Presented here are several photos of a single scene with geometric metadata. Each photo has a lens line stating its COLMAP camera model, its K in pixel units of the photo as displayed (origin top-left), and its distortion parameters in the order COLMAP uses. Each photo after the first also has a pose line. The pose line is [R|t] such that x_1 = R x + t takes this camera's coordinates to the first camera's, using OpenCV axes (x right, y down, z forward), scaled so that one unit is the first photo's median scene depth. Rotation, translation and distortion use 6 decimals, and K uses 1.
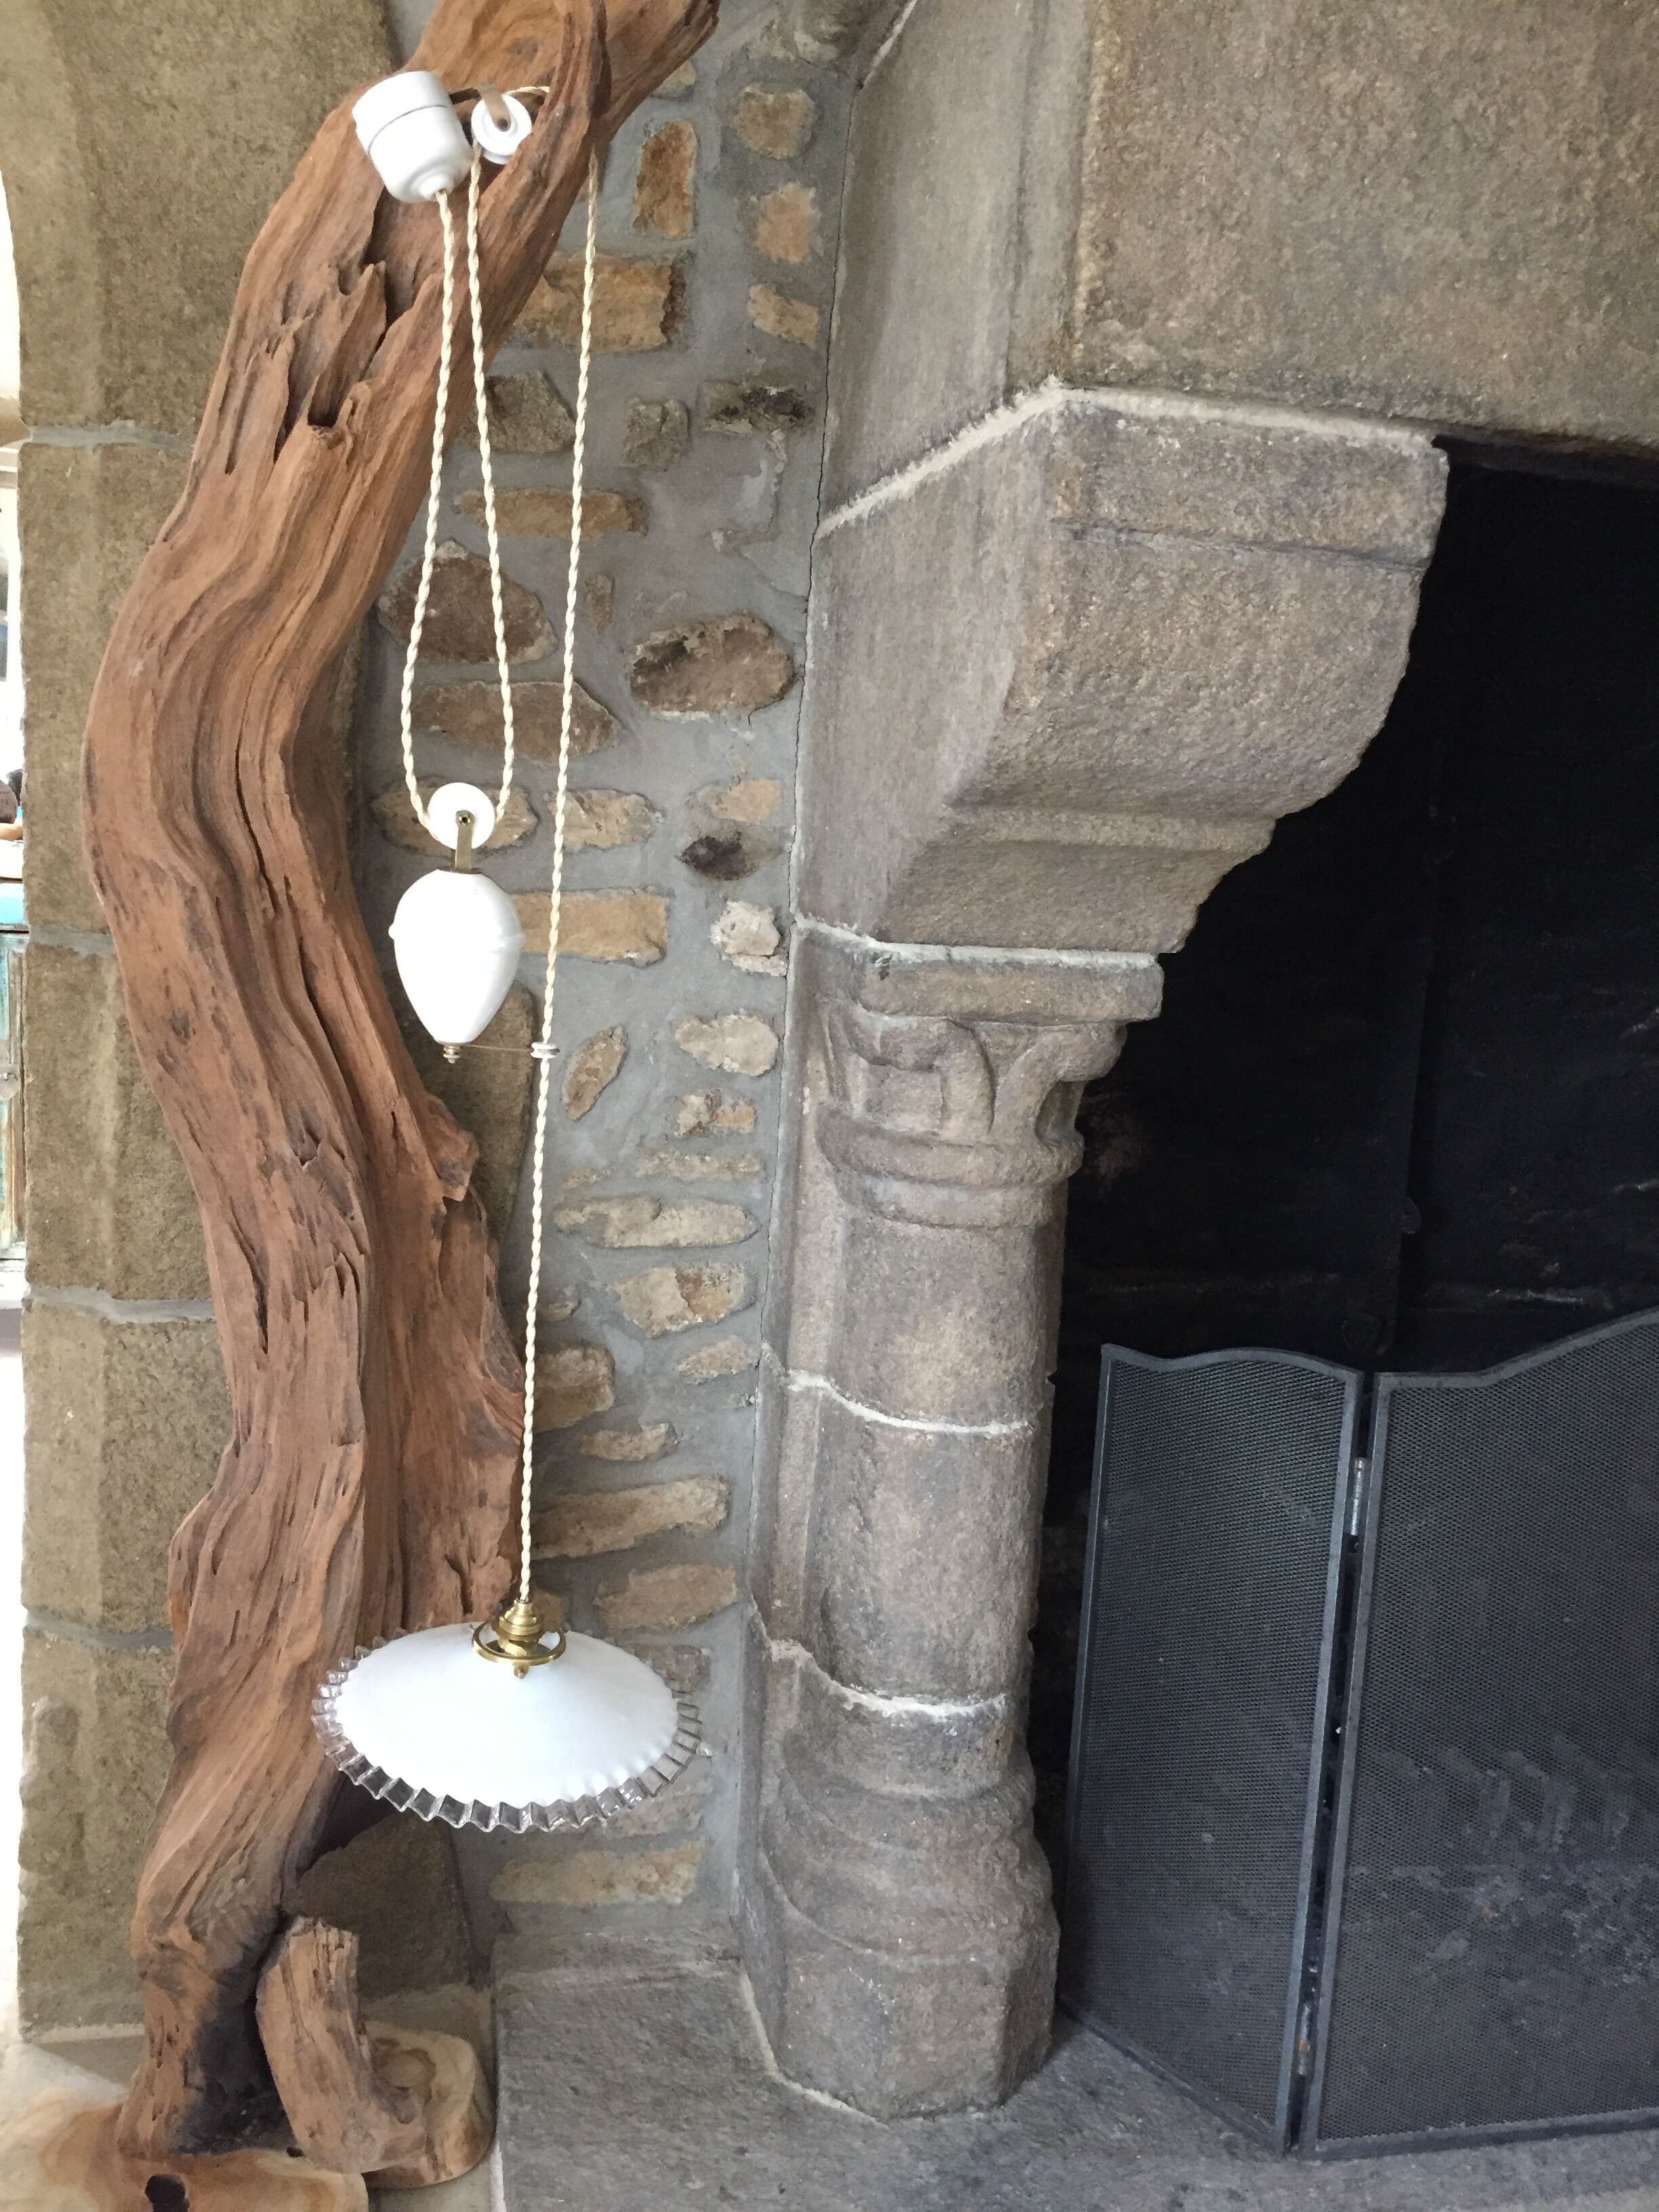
lens RADIAL K [[1891.5, 0, 815.8], [0, 1891.5, 1096.4], [0, 0, 1]] dist [0.074077, -0.105145]
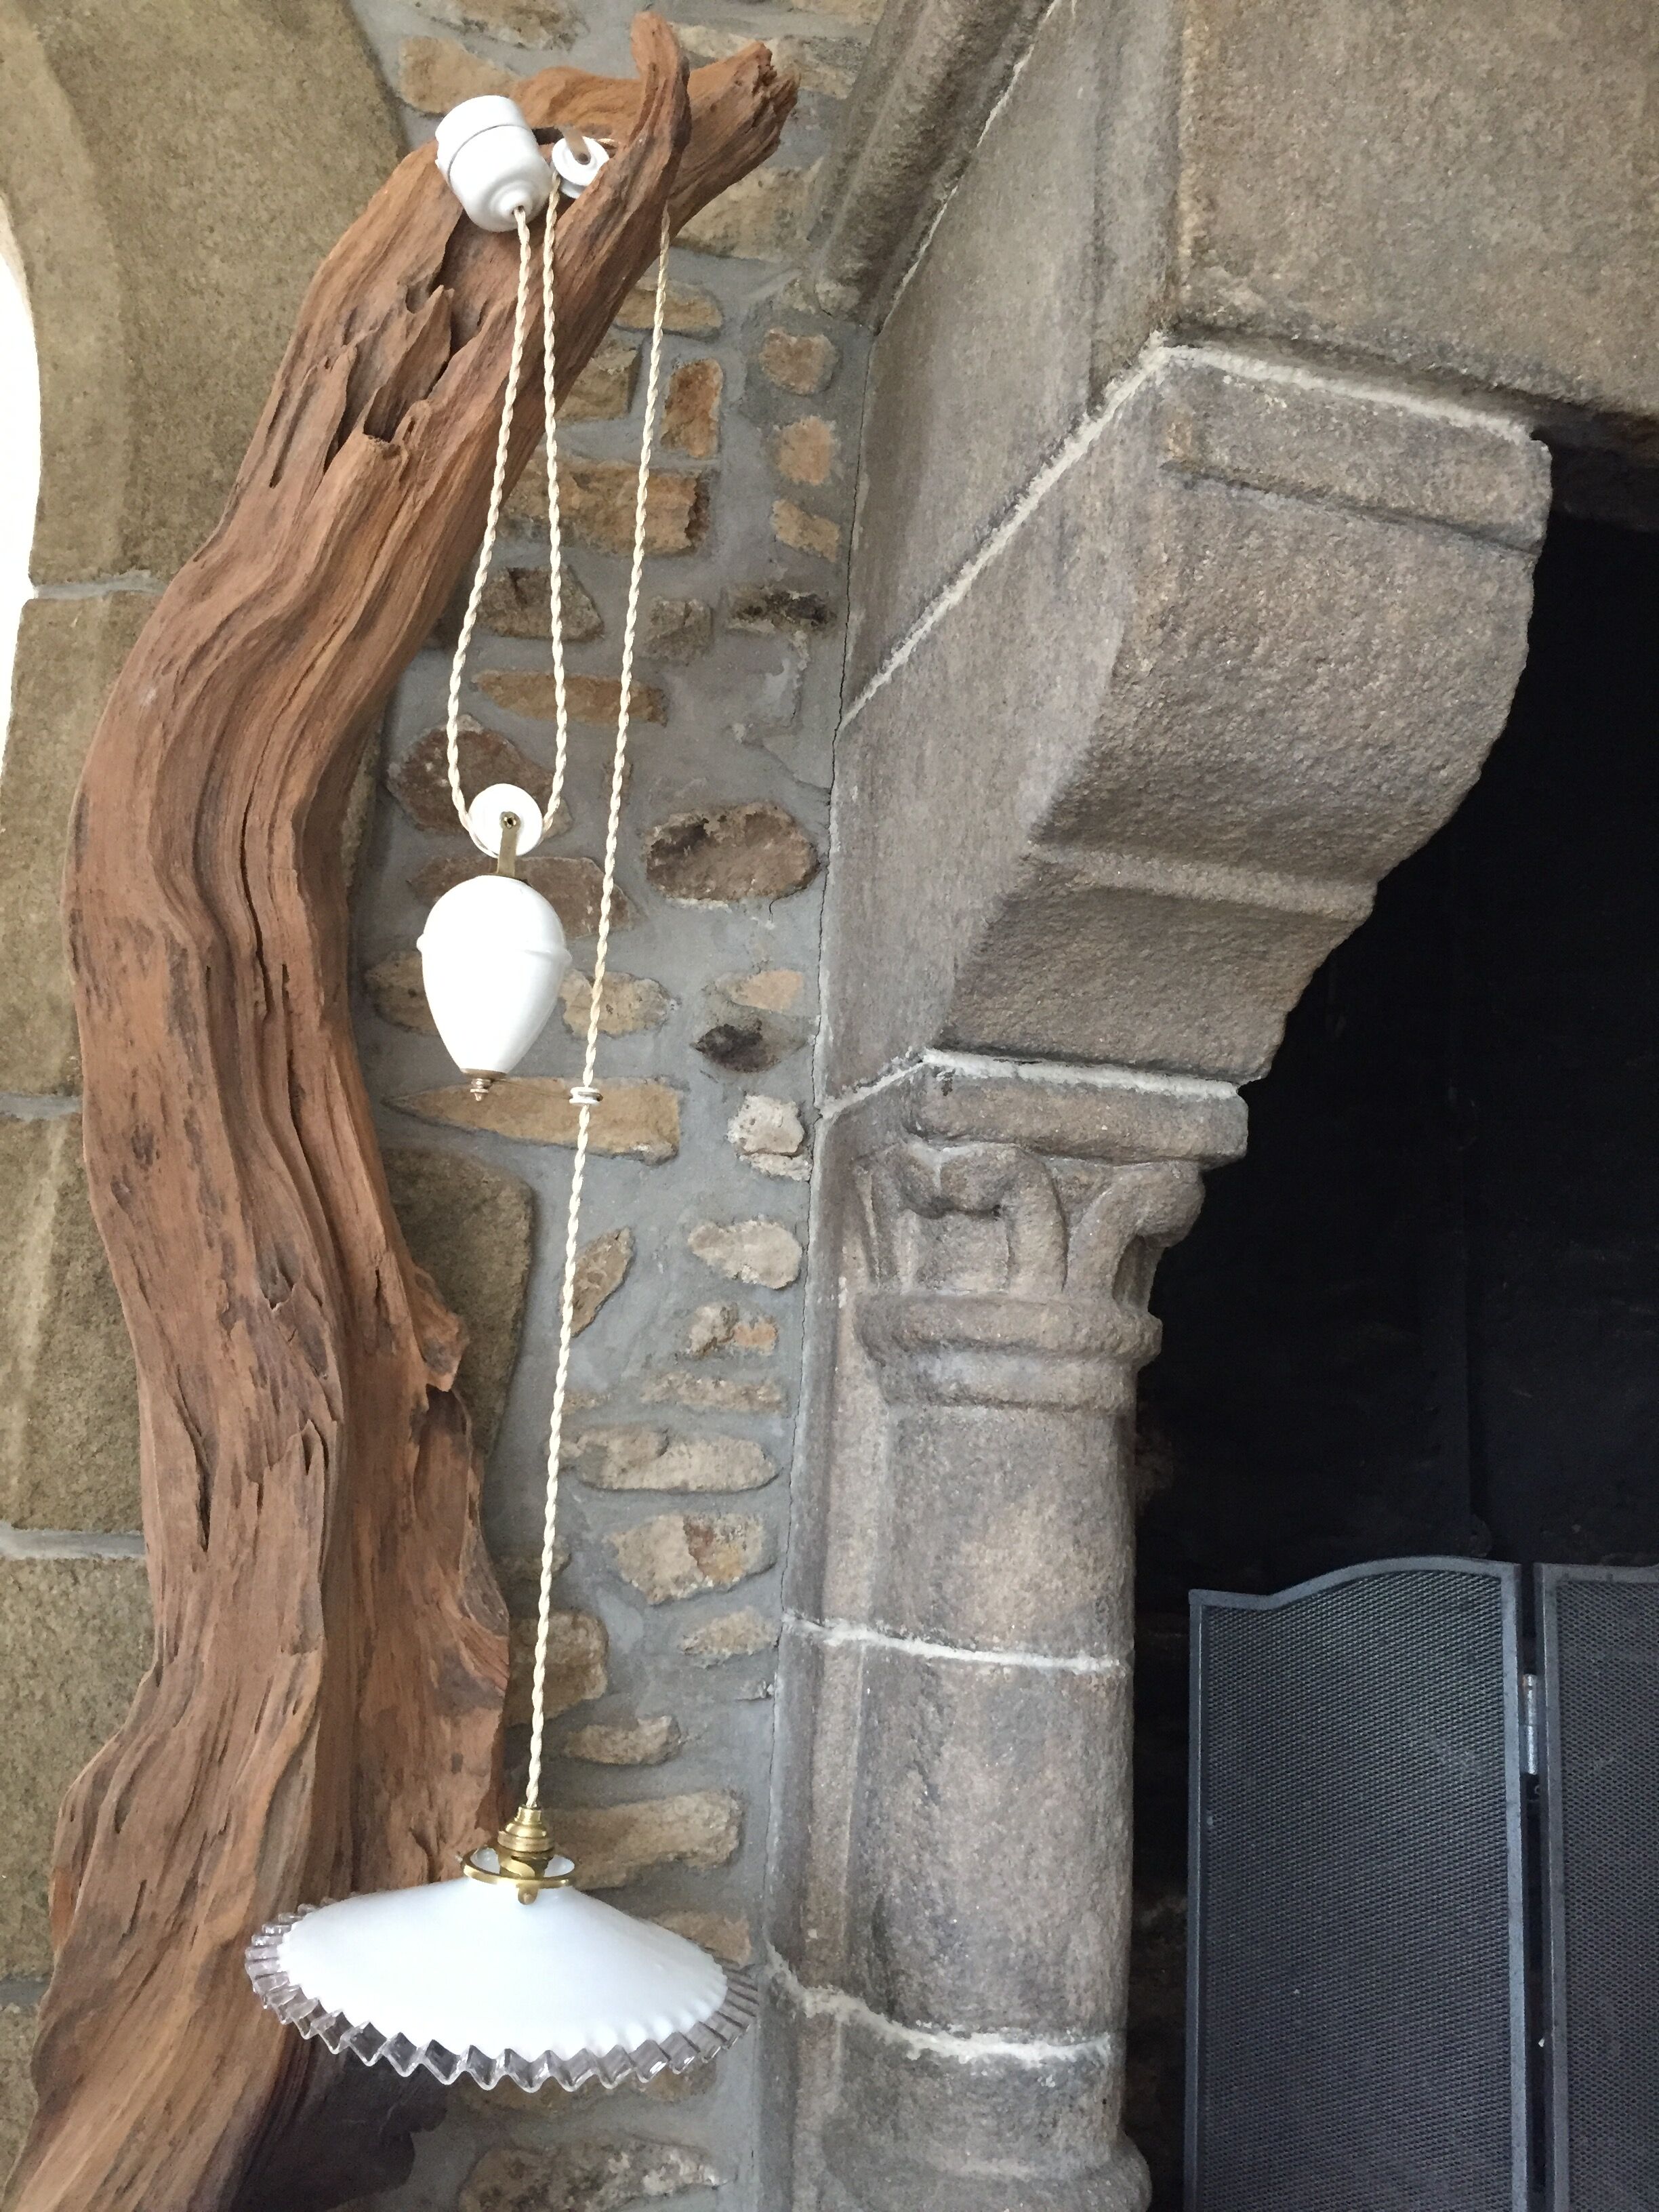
lens RADIAL K [[1891.5, 0, 815.3], [0, 1891.5, 1097.4], [0, 0, 1]] dist [0.074077, -0.105145]
pose [[0.998419, 0.001498, 0.056193, -0.075293], [0.016282, 0.949083, -0.314605, 0.216437], [-0.053804, 0.315022, 0.947558, 0.150939]]
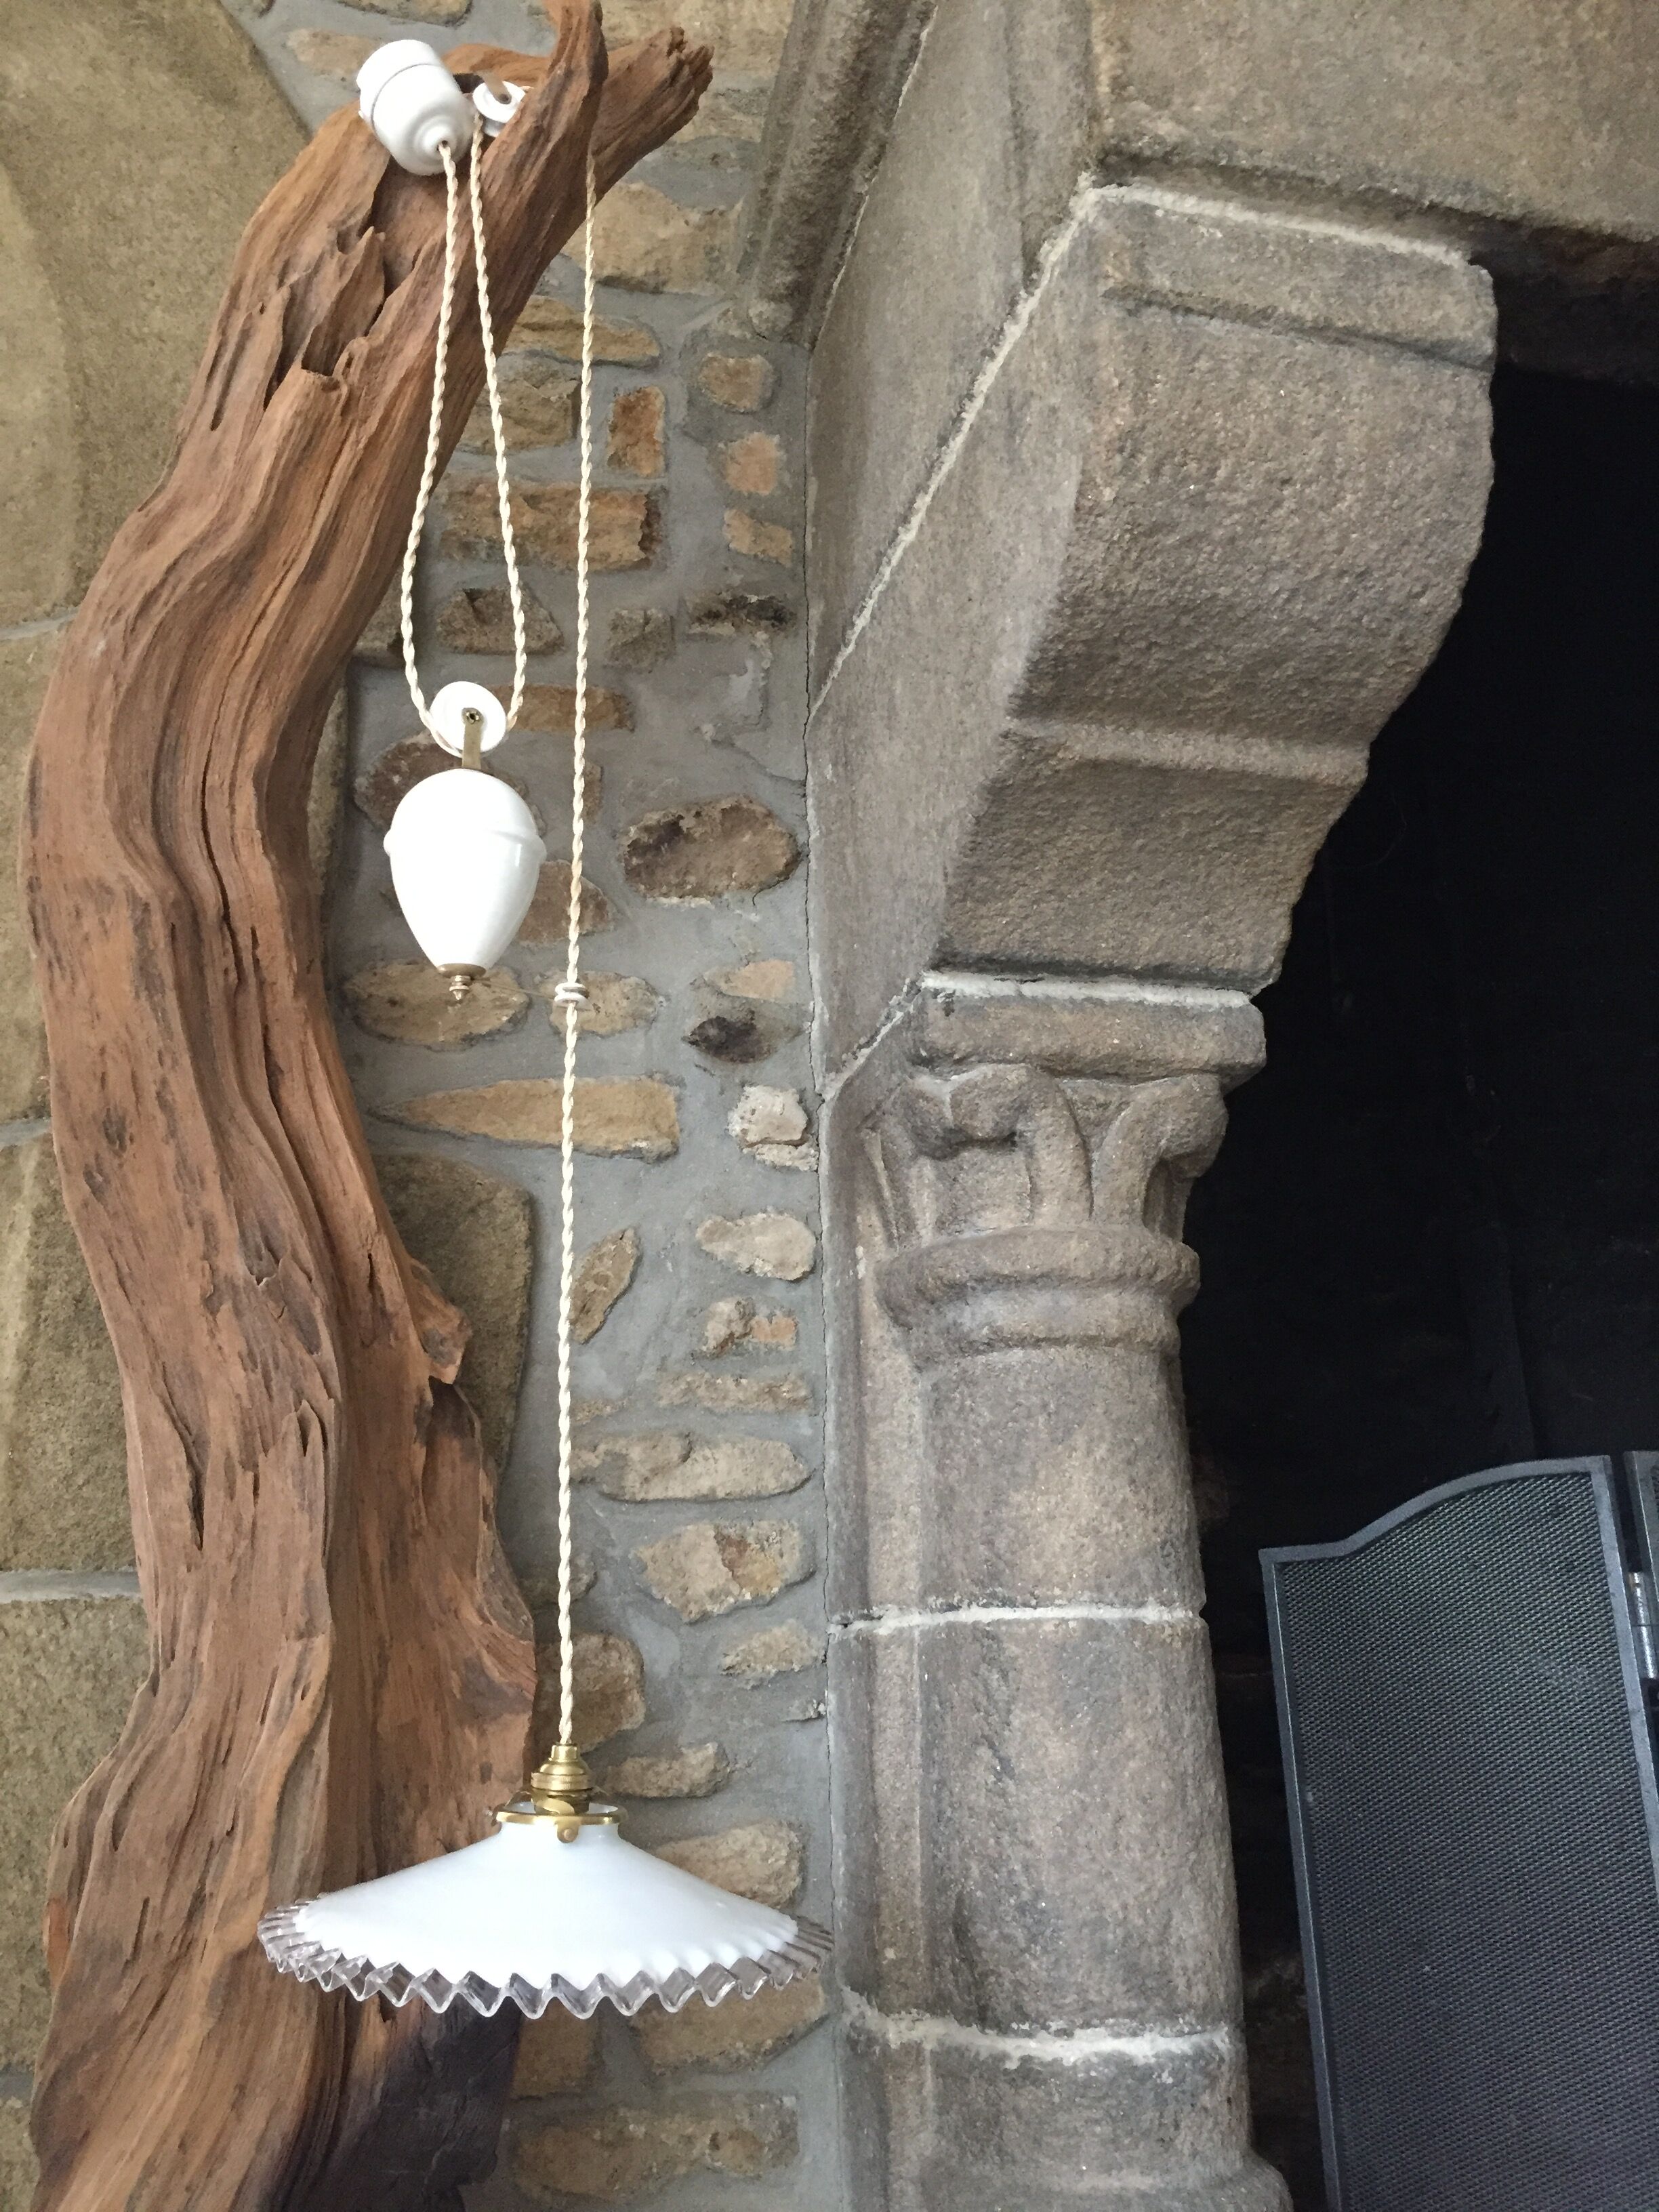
lens RADIAL K [[1891.5, 0, 816.3], [0, 1891.5, 1102.3], [0, 0, 1]] dist [0.074077, -0.105145]
pose [[0.995184, -0.077466, 0.060060, -0.077745], [0.095744, 0.899525, -0.426249, 0.329241], [-0.021005, 0.429946, 0.902610, 0.235606]]
